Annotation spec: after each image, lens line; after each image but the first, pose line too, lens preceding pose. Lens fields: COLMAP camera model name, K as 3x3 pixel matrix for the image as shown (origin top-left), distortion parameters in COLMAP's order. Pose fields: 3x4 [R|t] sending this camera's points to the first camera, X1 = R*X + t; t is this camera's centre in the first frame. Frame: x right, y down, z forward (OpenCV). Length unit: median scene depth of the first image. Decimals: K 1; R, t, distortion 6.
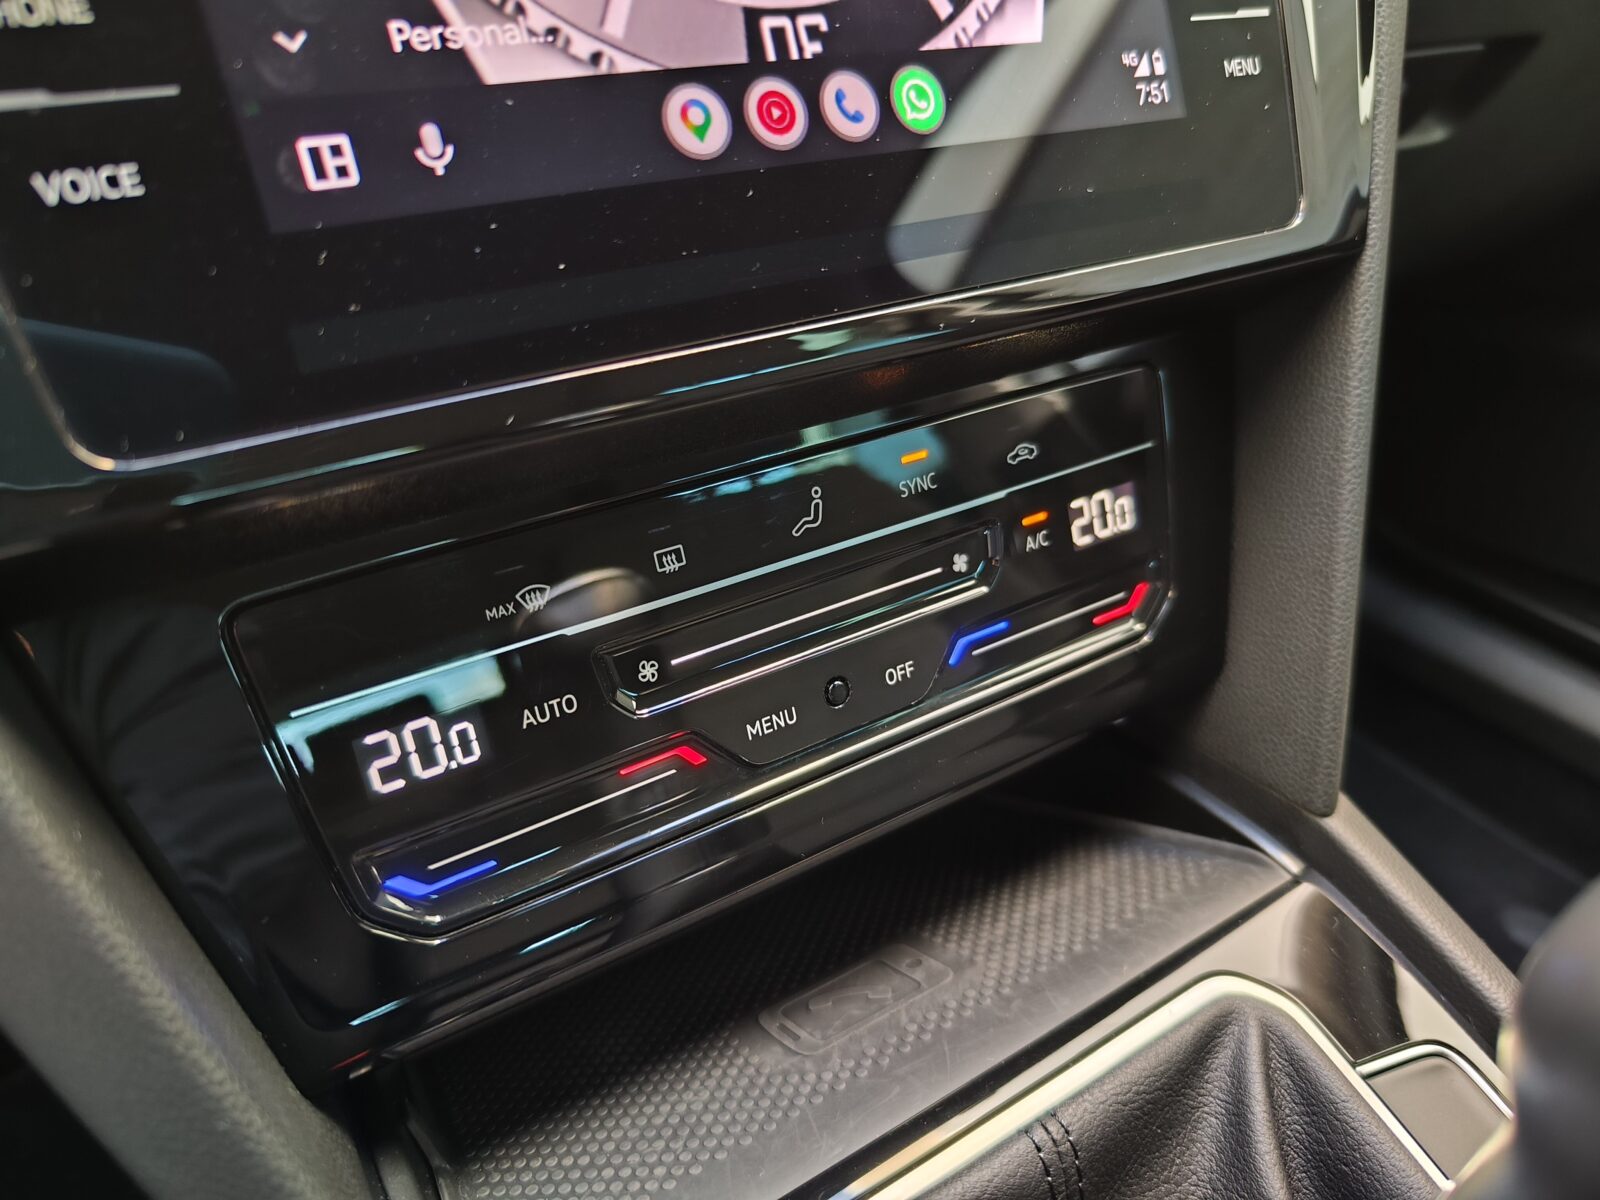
lens RADIAL K [[1097.5, 0, 769.0], [0, 1097.5, 594.9], [0, 0, 1]] dist [-0.005111, -0.008608]
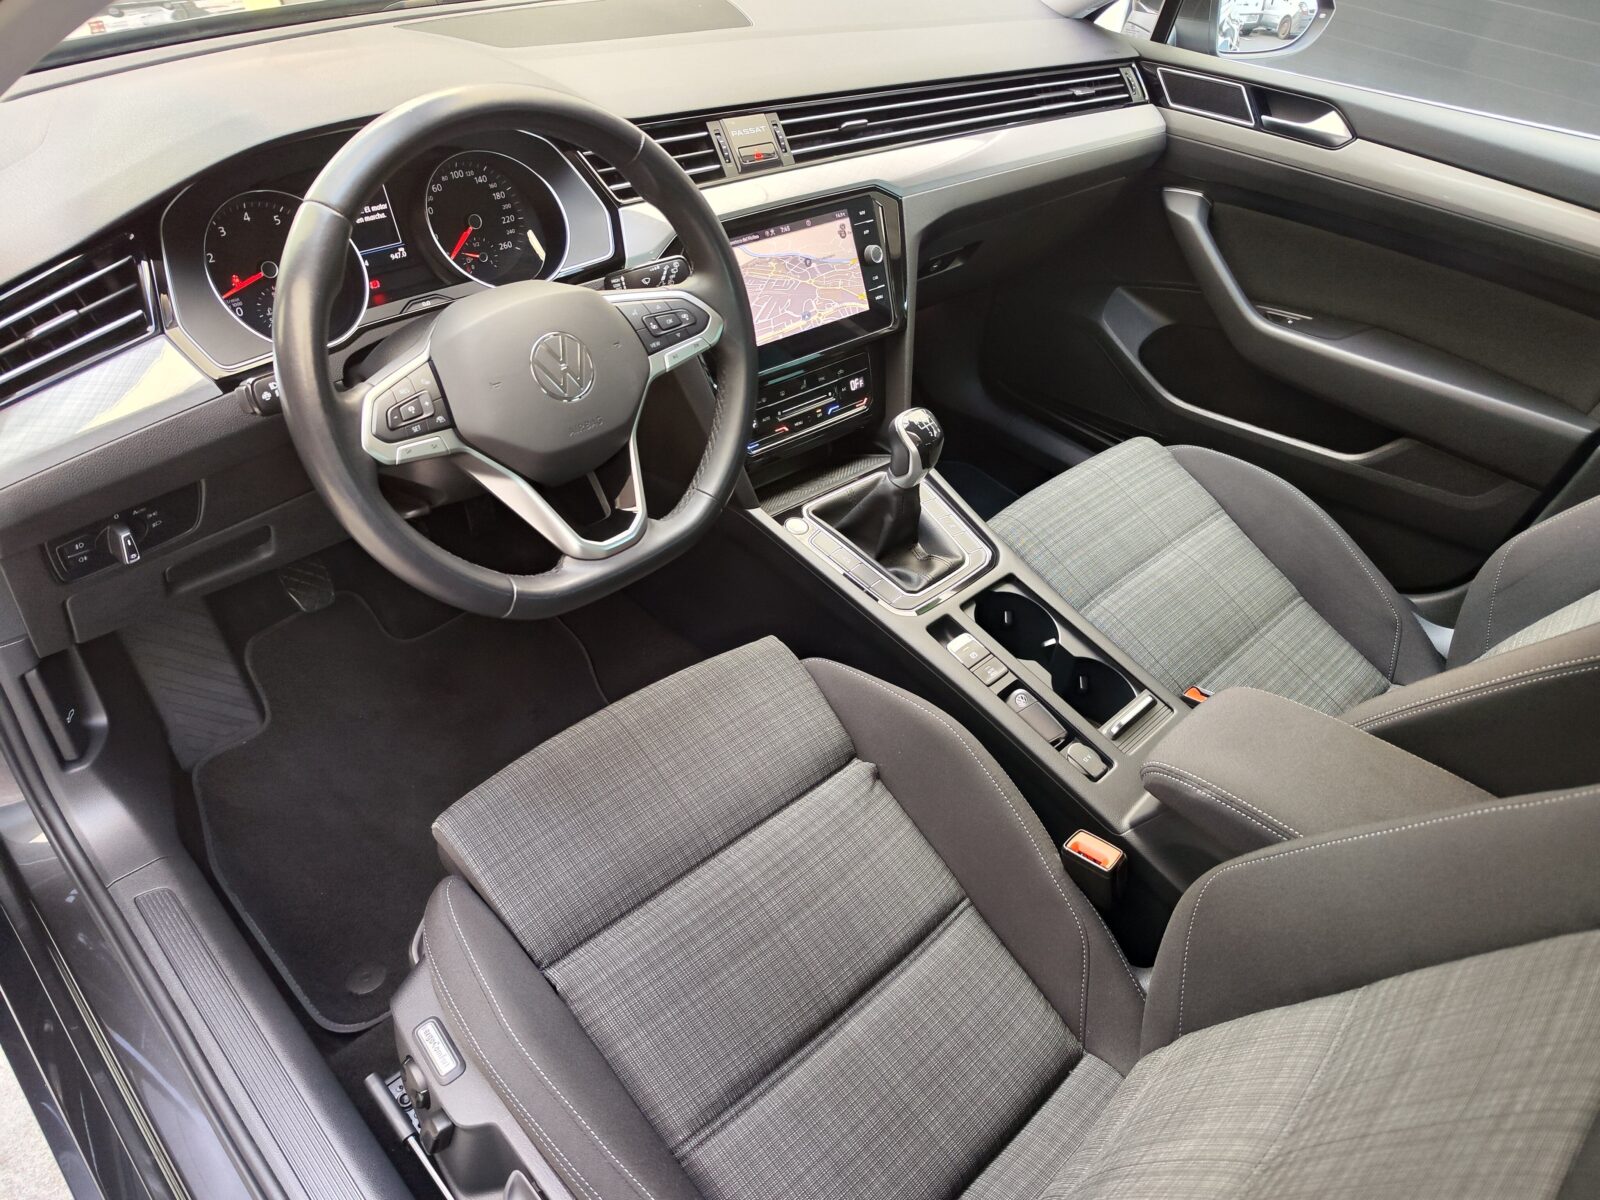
lens RADIAL K [[1097.5, 0, 795.4], [0, 1097.5, 602.8], [0, 0, 1]] dist [-0.005111, -0.008608]
pose [[0.983265, -0.055286, 0.173590, -1.155864], [0.033207, 0.991268, 0.127612, 0.350408], [-0.179129, -0.119712, 0.976515, -5.101748]]
